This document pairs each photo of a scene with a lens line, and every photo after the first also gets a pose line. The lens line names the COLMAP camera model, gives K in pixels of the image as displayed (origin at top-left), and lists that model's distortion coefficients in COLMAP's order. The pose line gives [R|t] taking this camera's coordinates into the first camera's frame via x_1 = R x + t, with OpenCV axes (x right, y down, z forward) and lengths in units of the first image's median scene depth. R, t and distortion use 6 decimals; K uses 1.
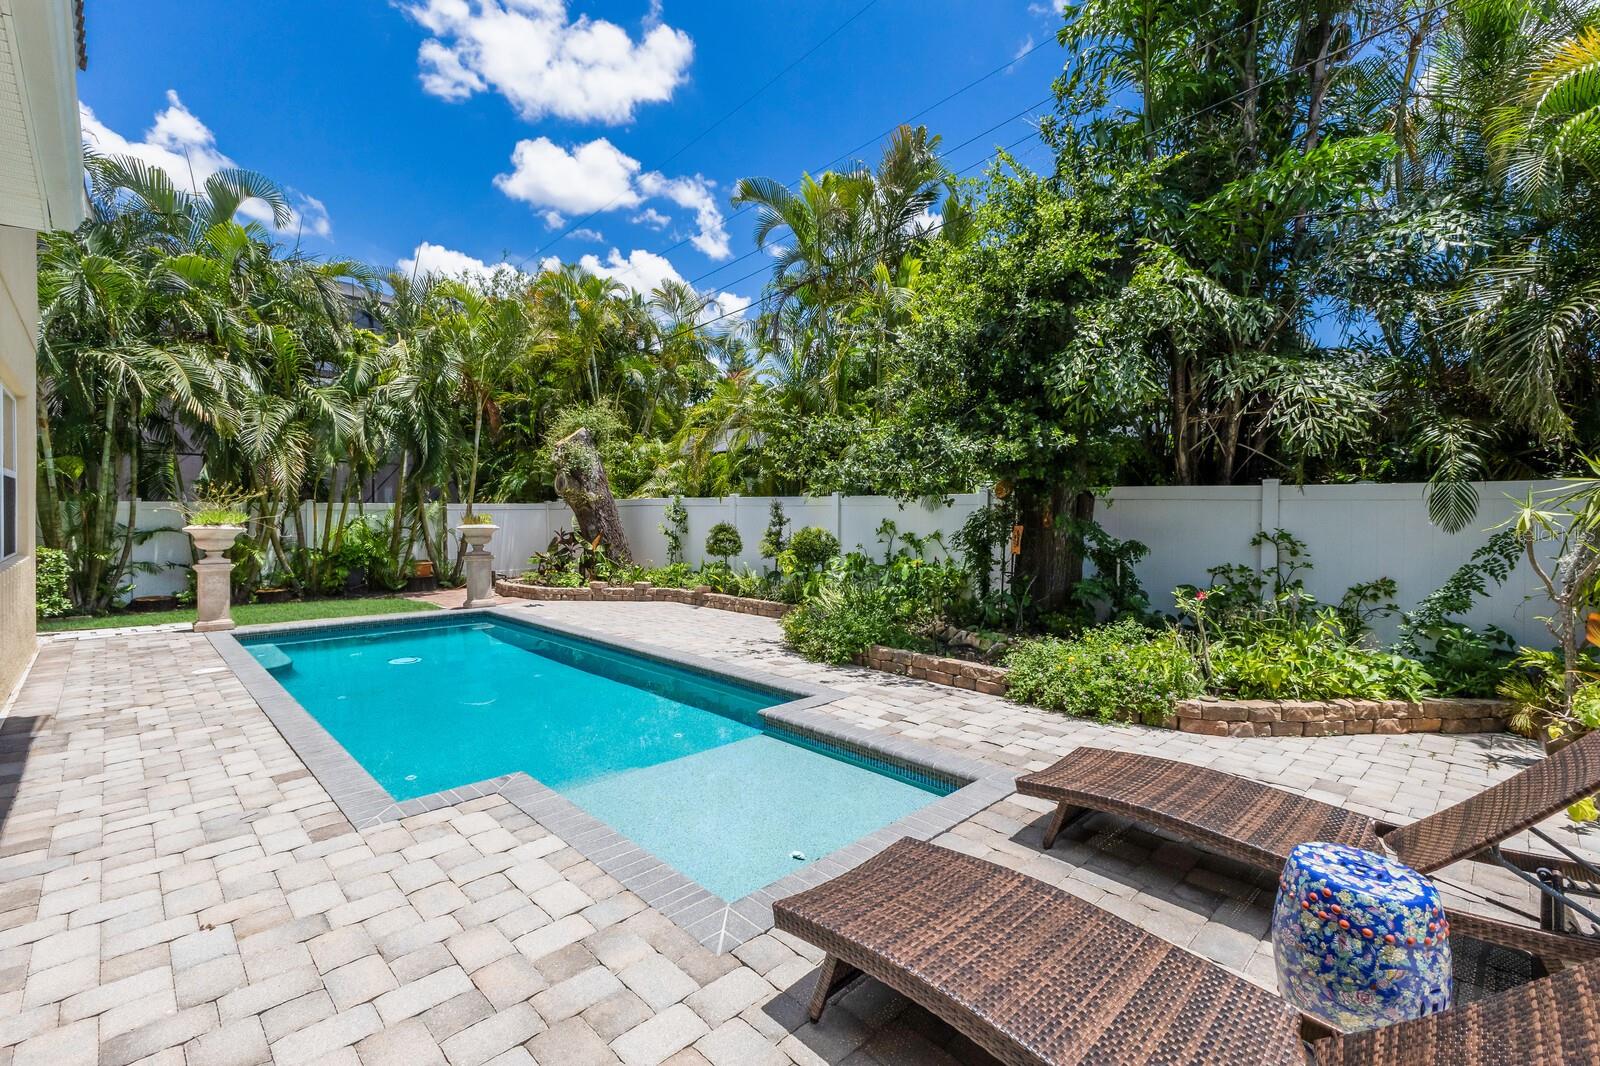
lens RADIAL K [[705.3, 0, 802.6], [0, 705.3, 516.6], [0, 0, 1]] dist [0.002800, 0.001424]
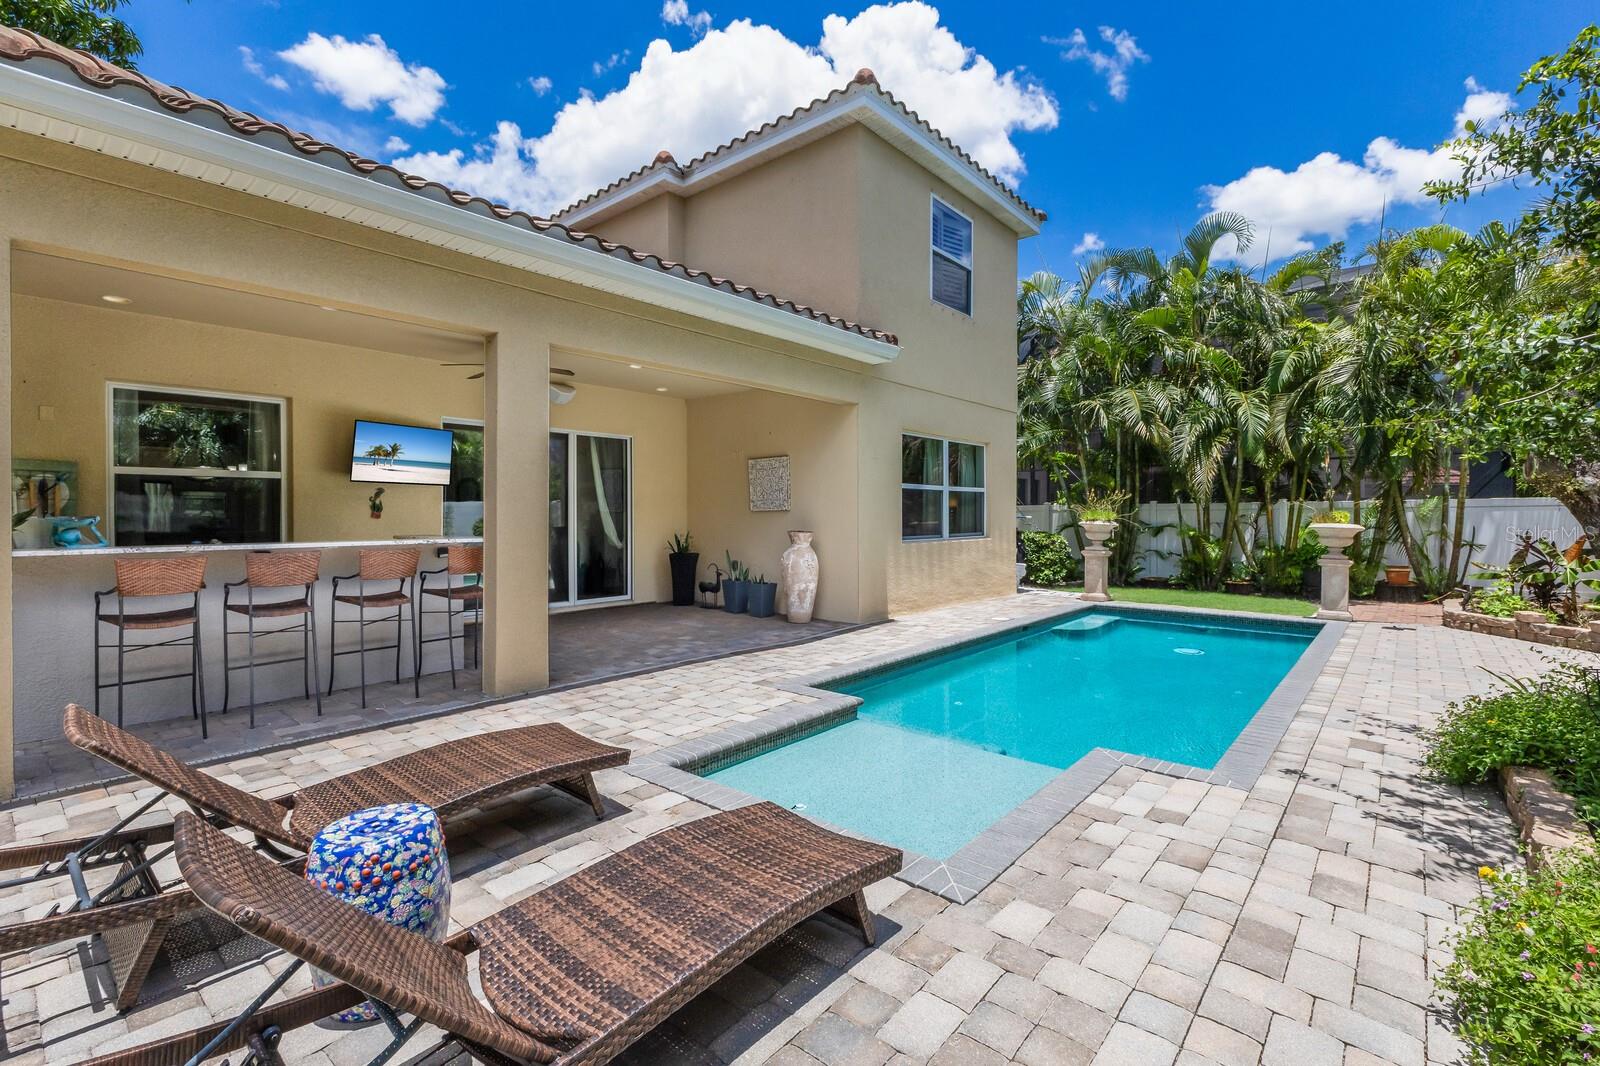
lens RADIAL K [[705.3, 0, 804.5], [0, 705.3, 527.3], [0, 0, 1]] dist [0.002800, 0.001424]
pose [[0.083785, 0.015099, -0.996369, 0.338237], [-0.000264, 0.999885, 0.015130, 0.002781], [0.996484, -0.001005, 0.083779, 0.274751]]
